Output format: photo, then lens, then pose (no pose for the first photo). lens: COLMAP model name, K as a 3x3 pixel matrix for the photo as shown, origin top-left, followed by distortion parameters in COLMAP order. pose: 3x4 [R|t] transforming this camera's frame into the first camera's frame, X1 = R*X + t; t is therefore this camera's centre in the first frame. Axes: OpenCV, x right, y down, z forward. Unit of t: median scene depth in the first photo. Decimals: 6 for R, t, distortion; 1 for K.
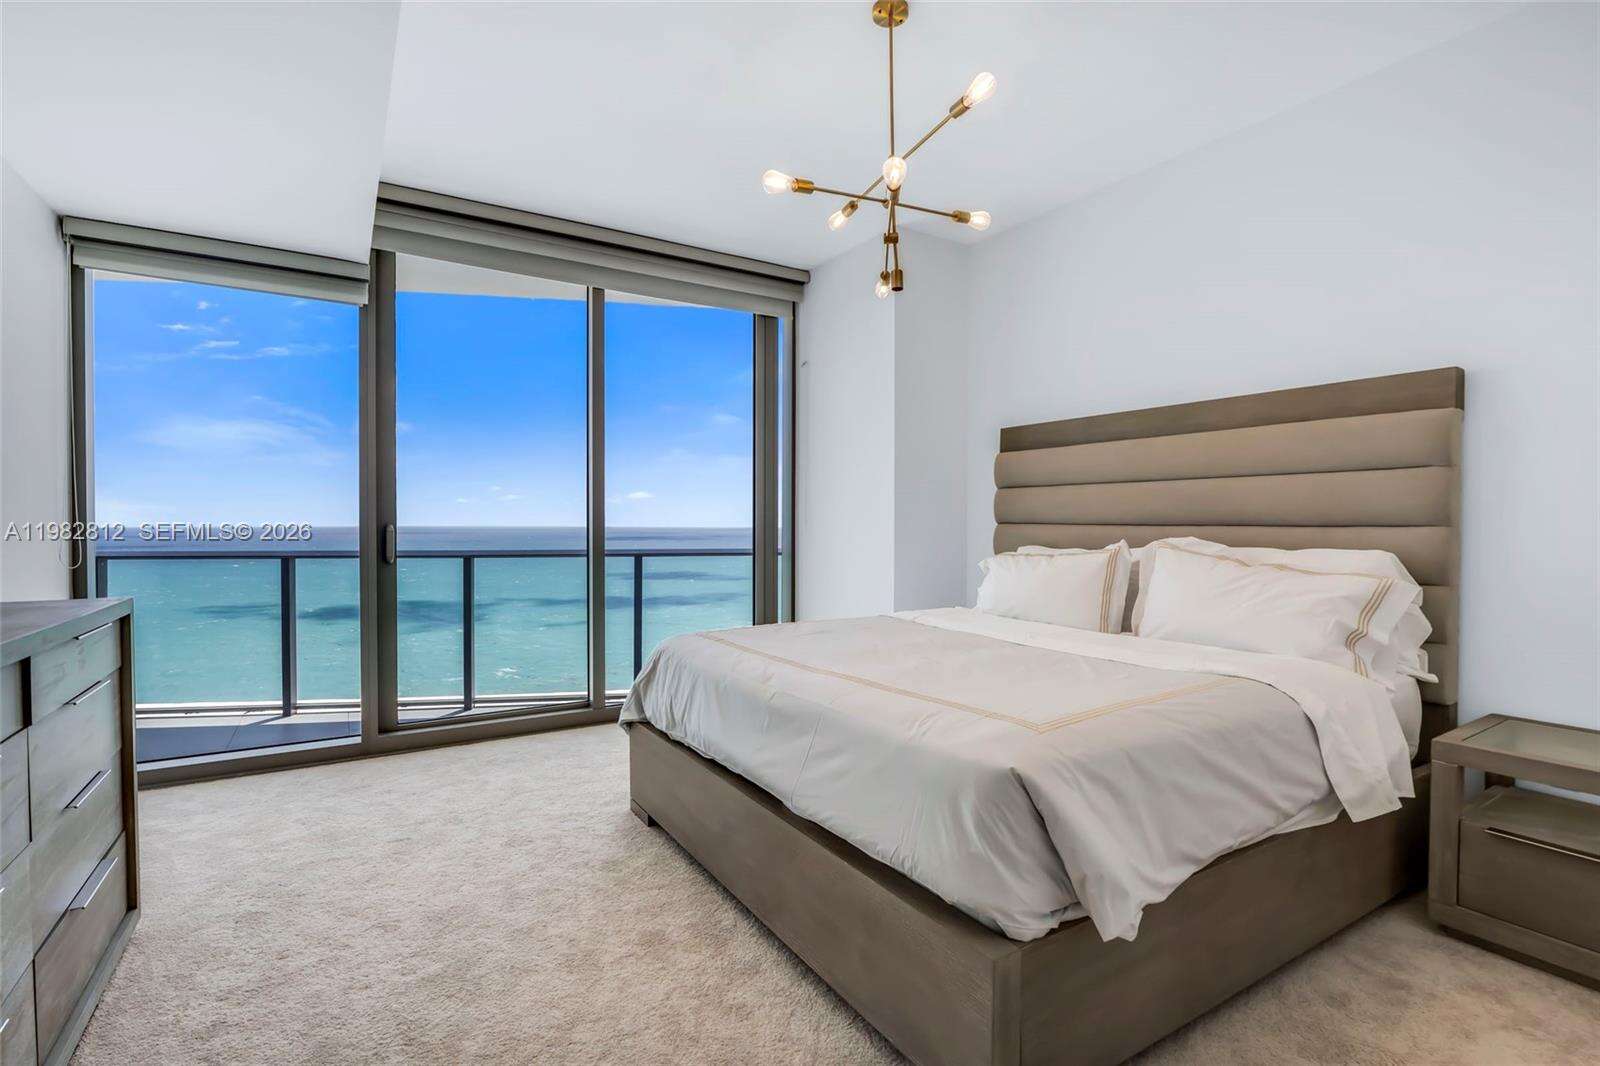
lens RADIAL K [[735.2, 0, 803.2], [0, 735.2, 512.8], [0, 0, 1]] dist [-0.017624, 0.001252]
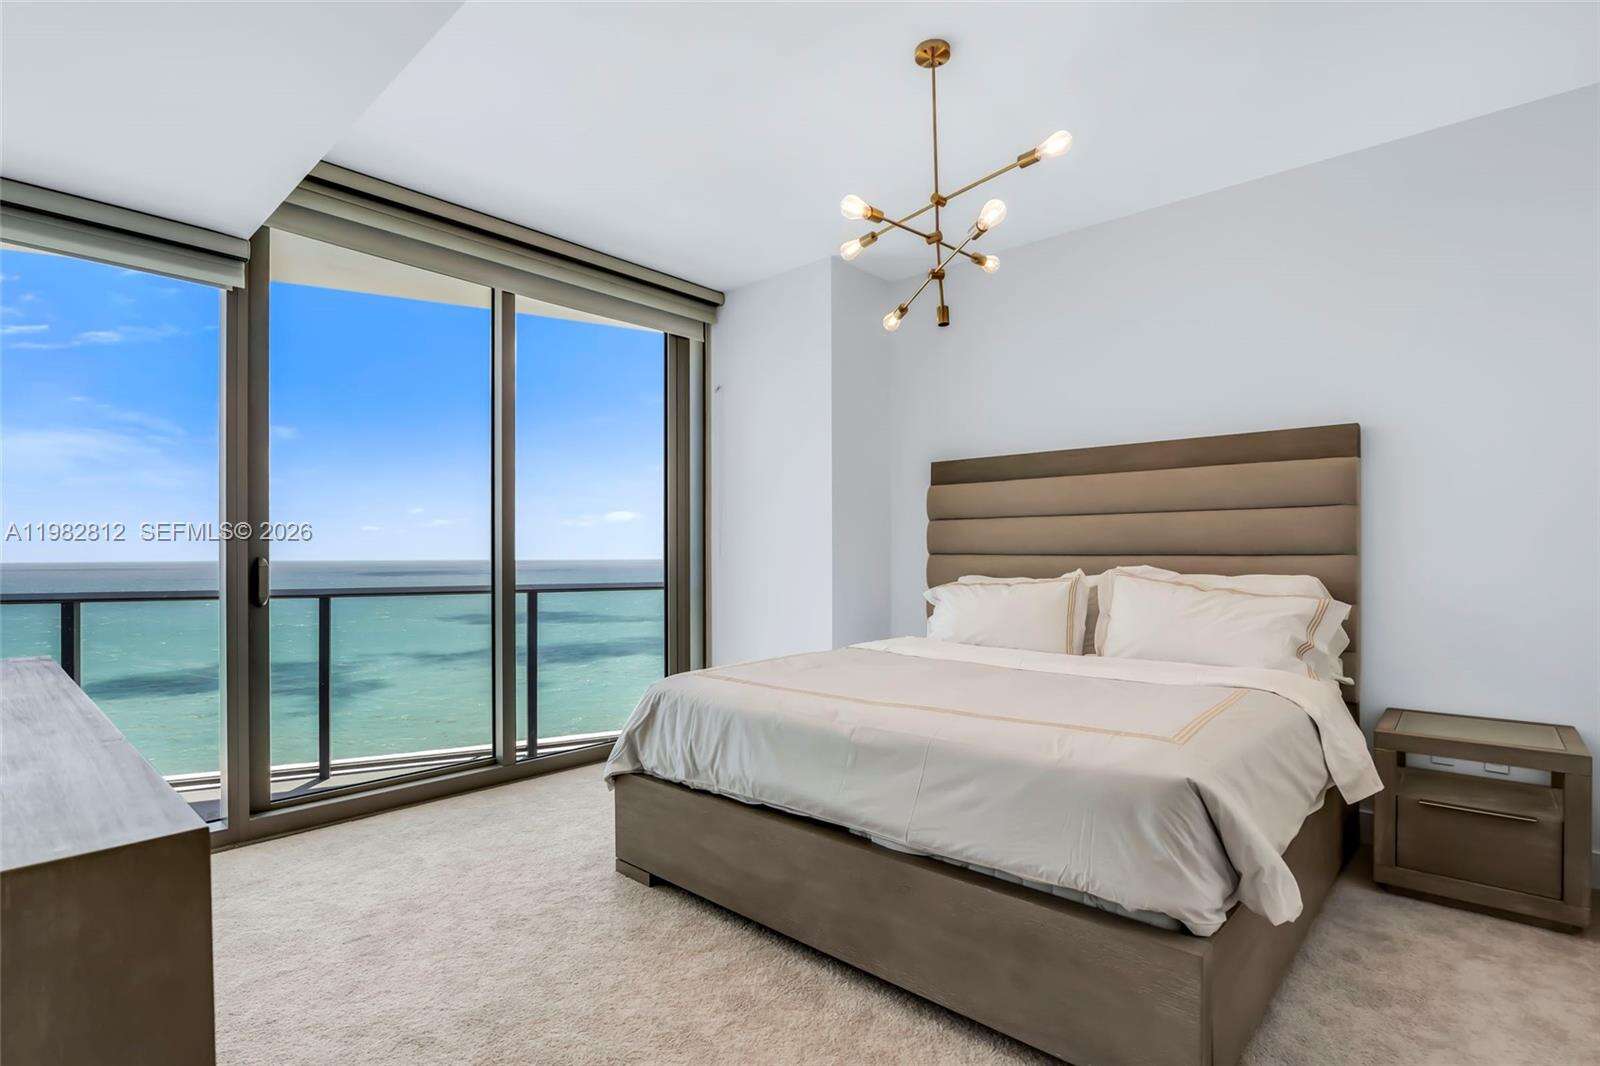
lens RADIAL K [[757.2, 0, 800.0], [0, 757.2, 533.0], [0, 0, 1]] dist [-0.017602, 0.000393]
pose [[0.963120, 0.003401, 0.269051, -0.272712], [0.000359, 0.999903, -0.013925, -0.000404], [-0.269072, 0.013509, 0.963025, 0.035411]]
